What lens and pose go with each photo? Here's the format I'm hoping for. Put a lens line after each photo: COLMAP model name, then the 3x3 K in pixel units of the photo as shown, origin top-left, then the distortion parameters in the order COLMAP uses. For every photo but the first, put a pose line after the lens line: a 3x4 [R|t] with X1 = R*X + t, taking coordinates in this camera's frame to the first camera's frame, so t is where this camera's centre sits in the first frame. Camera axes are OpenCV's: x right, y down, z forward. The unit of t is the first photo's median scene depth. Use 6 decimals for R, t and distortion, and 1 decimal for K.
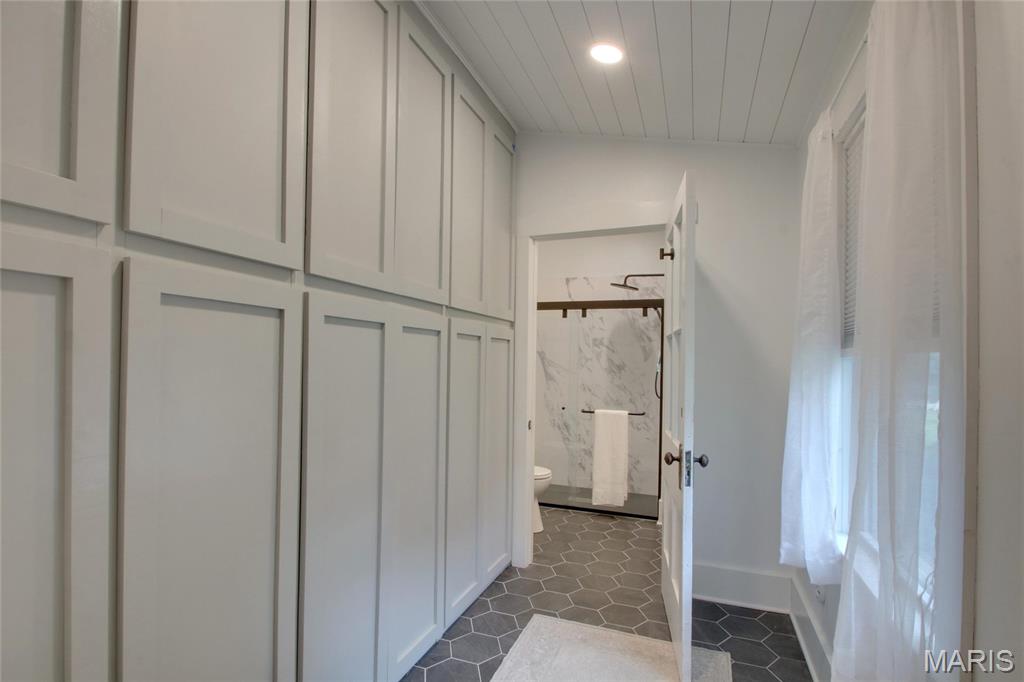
lens RADIAL K [[510.6, 0, 500.1], [0, 510.6, 353.4], [0, 0, 1]] dist [-0.000100, -0.000619]
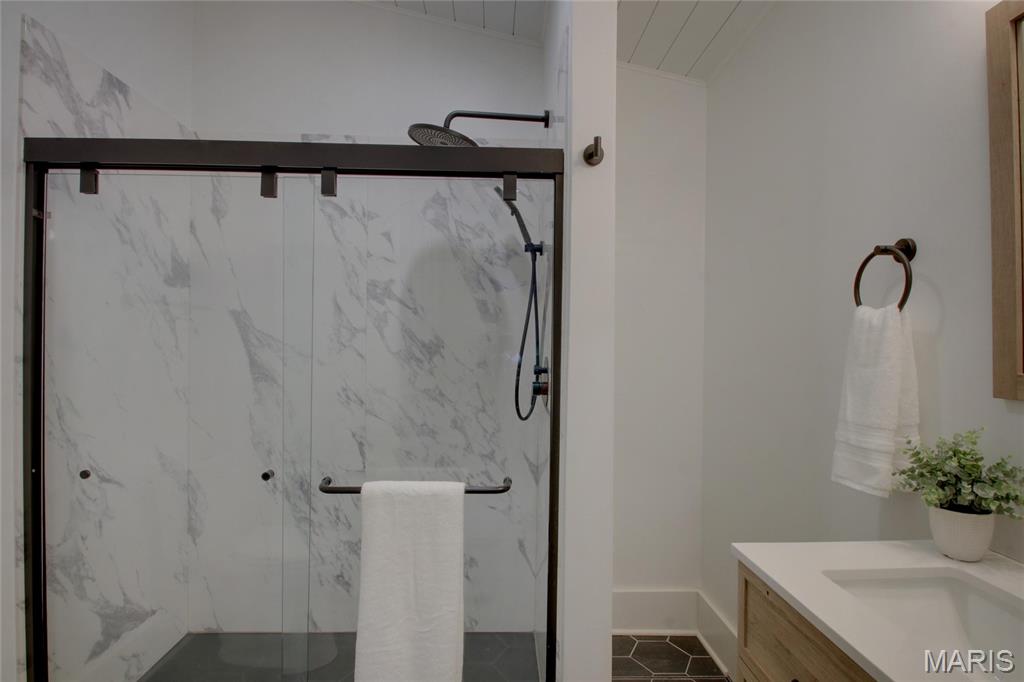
lens RADIAL K [[510.6, 0, 500.1], [0, 510.6, 353.4], [0, 0, 1]] dist [-0.000100, -0.000619]
pose [[0.922907, -0.012549, 0.384818, 0.122388], [-0.004485, 0.999050, 0.043337, 0.012225], [-0.384996, -0.041722, 0.921974, 0.577848]]
